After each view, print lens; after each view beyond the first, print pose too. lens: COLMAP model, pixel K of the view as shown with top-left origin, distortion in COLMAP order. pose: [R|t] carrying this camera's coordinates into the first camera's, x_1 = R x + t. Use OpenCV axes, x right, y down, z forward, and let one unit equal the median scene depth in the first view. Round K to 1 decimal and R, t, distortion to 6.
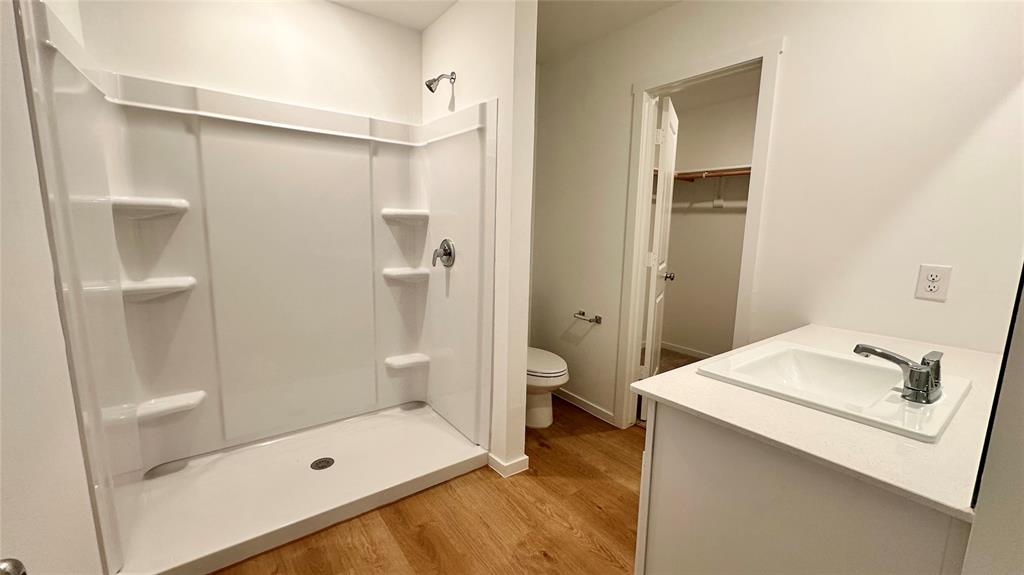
lens RADIAL K [[405.2, 0, 511.2], [0, 405.2, 286.1], [0, 0, 1]] dist [0.000049, 0.000403]
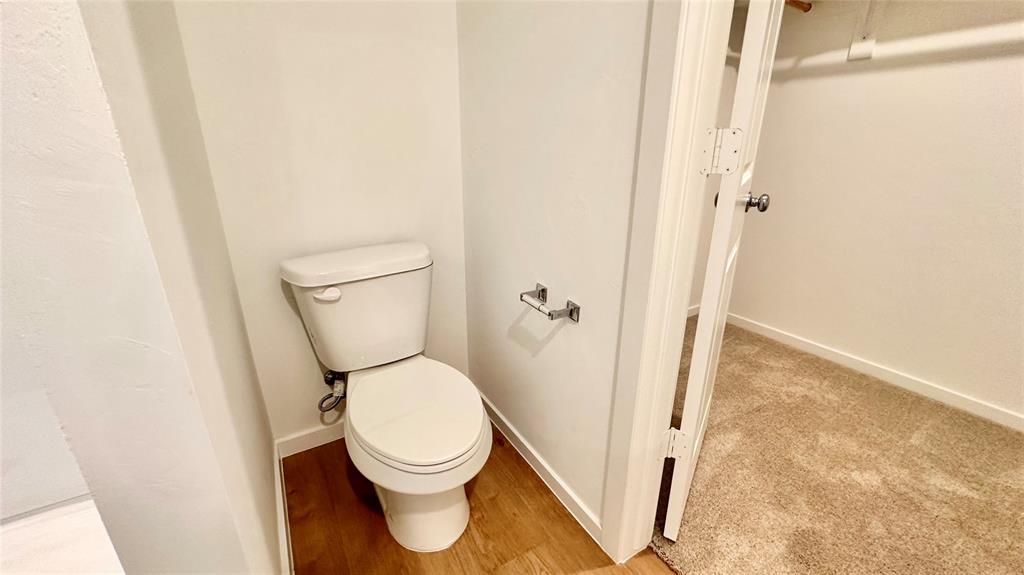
lens RADIAL K [[405.2, 0, 513.2], [0, 405.2, 289.3], [0, 0, 1]] dist [0.000049, 0.000403]
pose [[0.995542, 0.011344, -0.093639, 0.191360], [0.006416, 0.982298, 0.187217, -0.016772], [0.094105, -0.186983, 0.977845, 0.591751]]
